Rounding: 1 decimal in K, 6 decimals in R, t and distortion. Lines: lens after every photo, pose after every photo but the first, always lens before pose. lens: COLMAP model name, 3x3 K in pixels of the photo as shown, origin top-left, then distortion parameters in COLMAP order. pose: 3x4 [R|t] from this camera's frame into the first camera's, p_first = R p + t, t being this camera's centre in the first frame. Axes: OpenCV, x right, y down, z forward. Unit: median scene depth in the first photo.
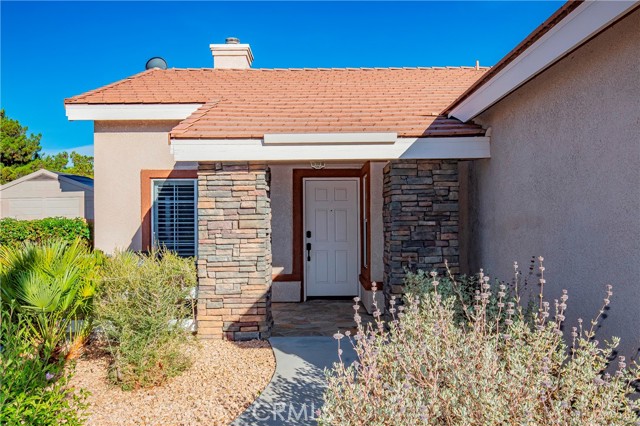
lens RADIAL K [[511.9, 0, 315.9], [0, 511.9, 212.2], [0, 0, 1]] dist [-0.006882, 0.001111]
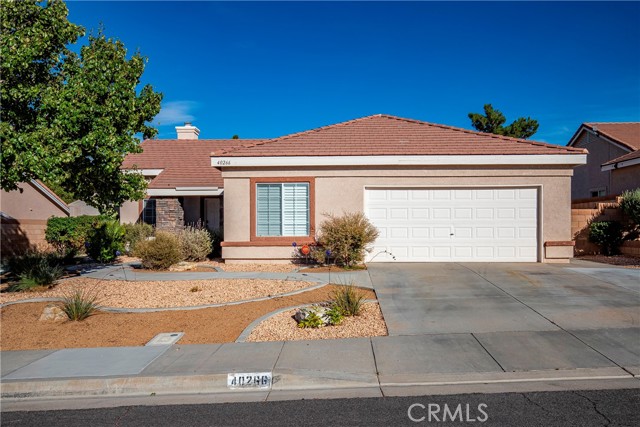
lens RADIAL K [[524.0, 0, 321.7], [0, 524.0, 220.2], [0, 0, 1]] dist [-0.008900, -0.008304]
pose [[0.999942, 0.000125, -0.010799, 0.777991], [-0.000041, 0.999970, 0.007717, 0.024992], [0.010800, -0.007716, 0.999912, -2.081694]]
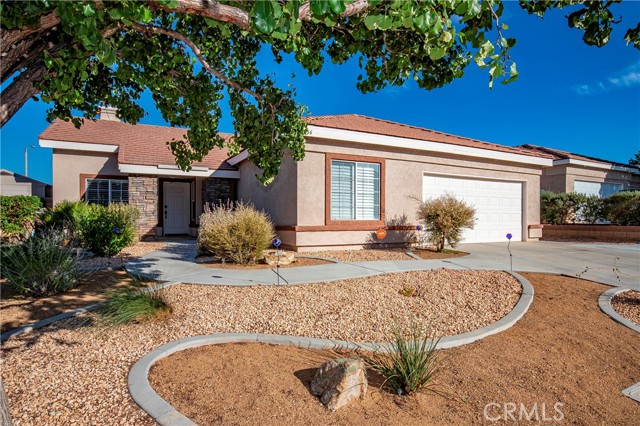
lens RADIAL K [[353.1, 0, 317.9], [0, 353.1, 218.2], [0, 0, 1]] dist [0.001183, 0.000532]
pose [[0.876791, 0.007704, 0.480810, -0.237157], [-0.013527, 0.999871, 0.008647, 0.095899], [-0.480682, -0.014086, 0.876782, -0.965100]]
